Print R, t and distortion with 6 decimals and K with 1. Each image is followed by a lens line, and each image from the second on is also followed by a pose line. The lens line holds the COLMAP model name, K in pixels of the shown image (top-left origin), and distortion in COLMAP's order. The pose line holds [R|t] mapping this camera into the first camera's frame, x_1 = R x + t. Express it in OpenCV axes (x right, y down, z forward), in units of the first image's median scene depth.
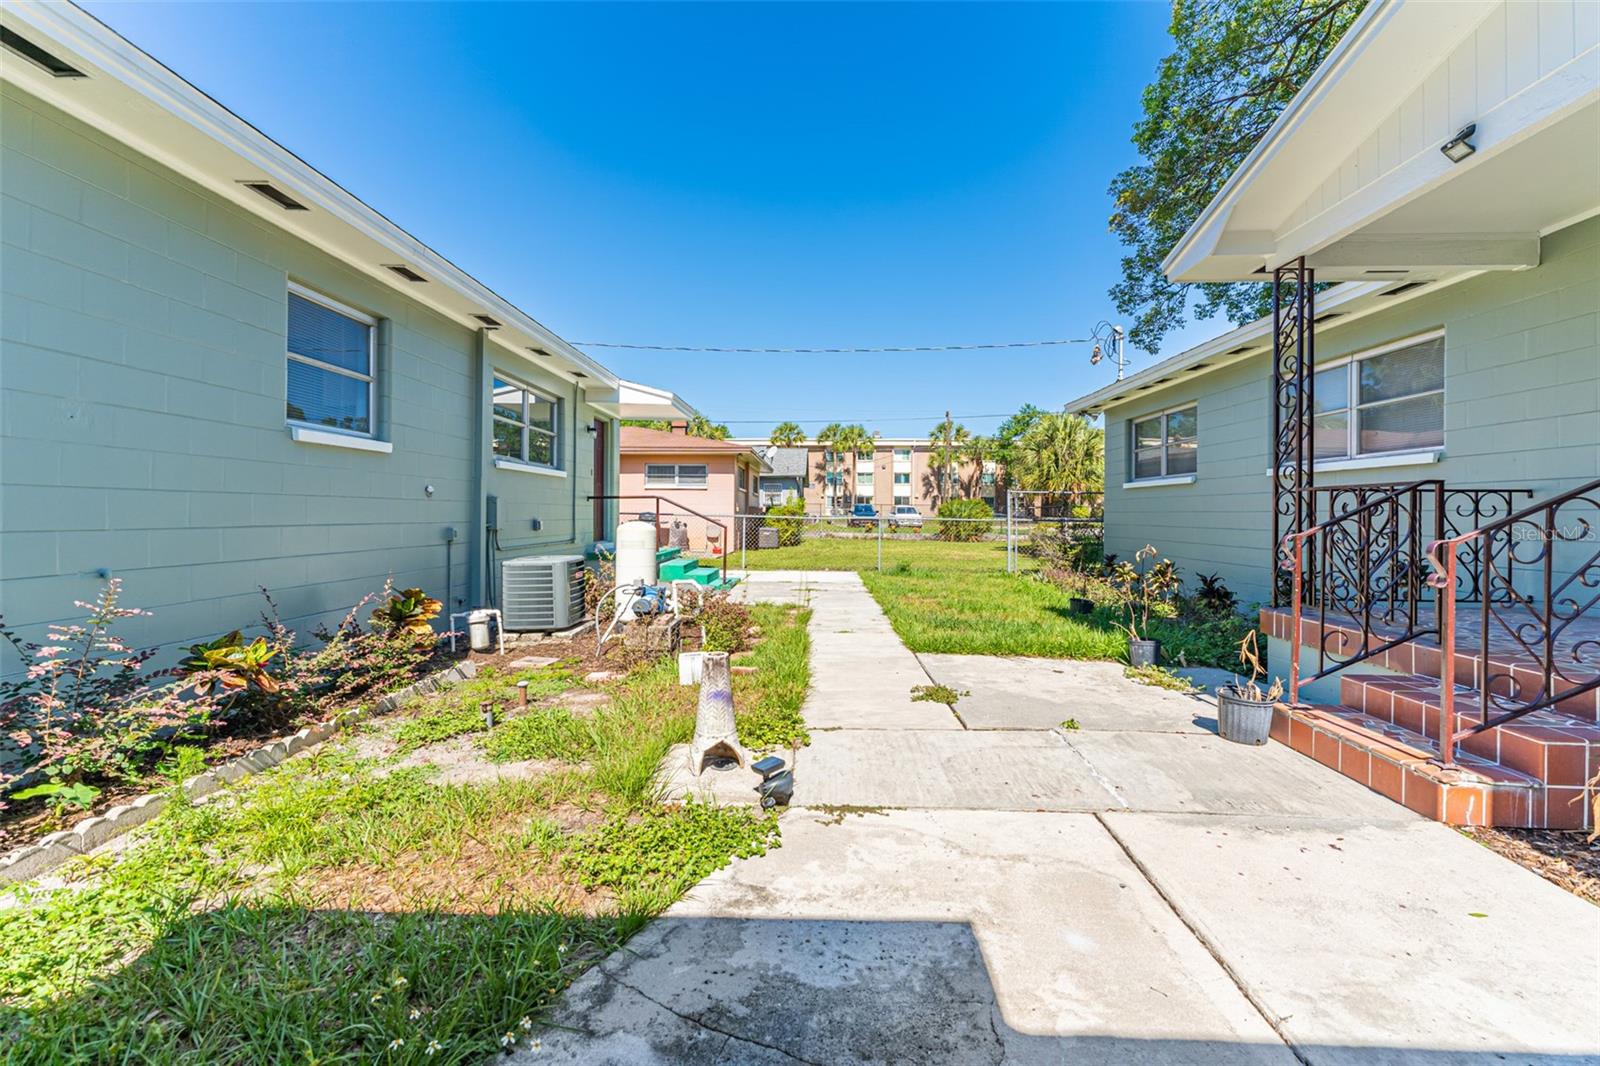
lens RADIAL K [[660.7, 0, 787.7], [0, 660.7, 528.4], [0, 0, 1]] dist [0.003031, 0.000075]
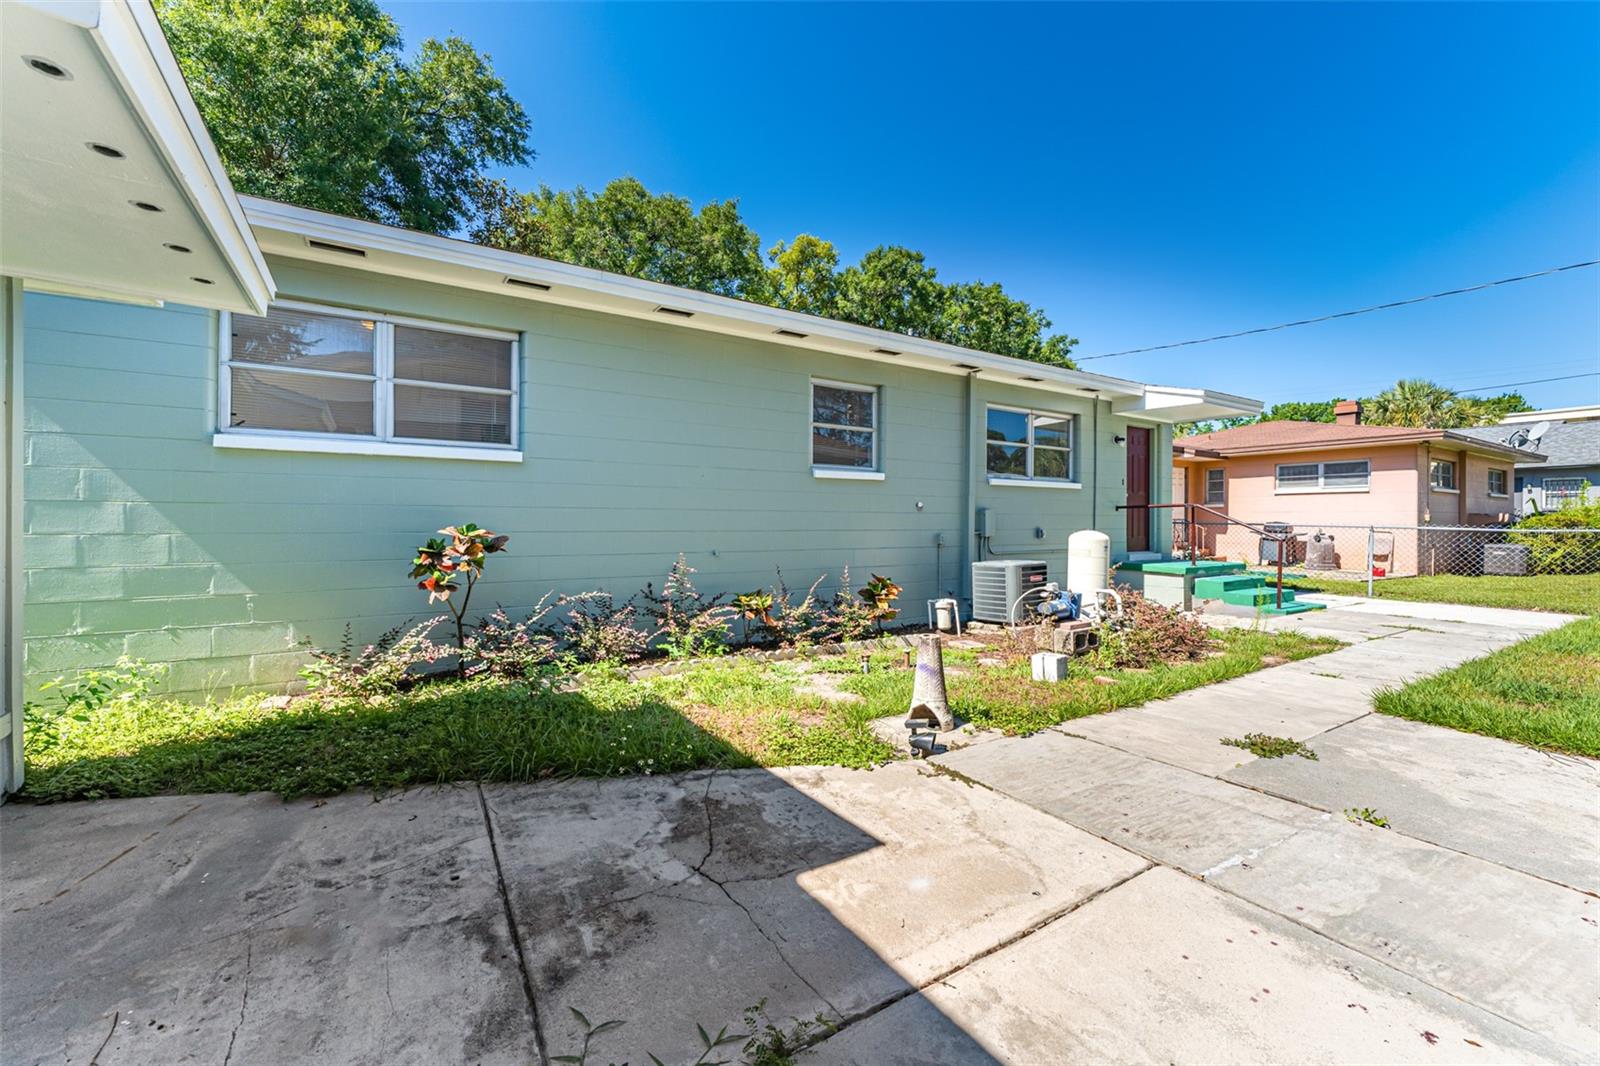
lens RADIAL K [[660.7, 0, 787.7], [0, 660.7, 528.4], [0, 0, 1]] dist [0.003031, 0.000075]
pose [[0.550048, 0.004717, -0.835120, 0.572515], [-0.018742, 0.999802, -0.006697, 0.003000], [0.834923, 0.019335, 0.550027, 0.067051]]
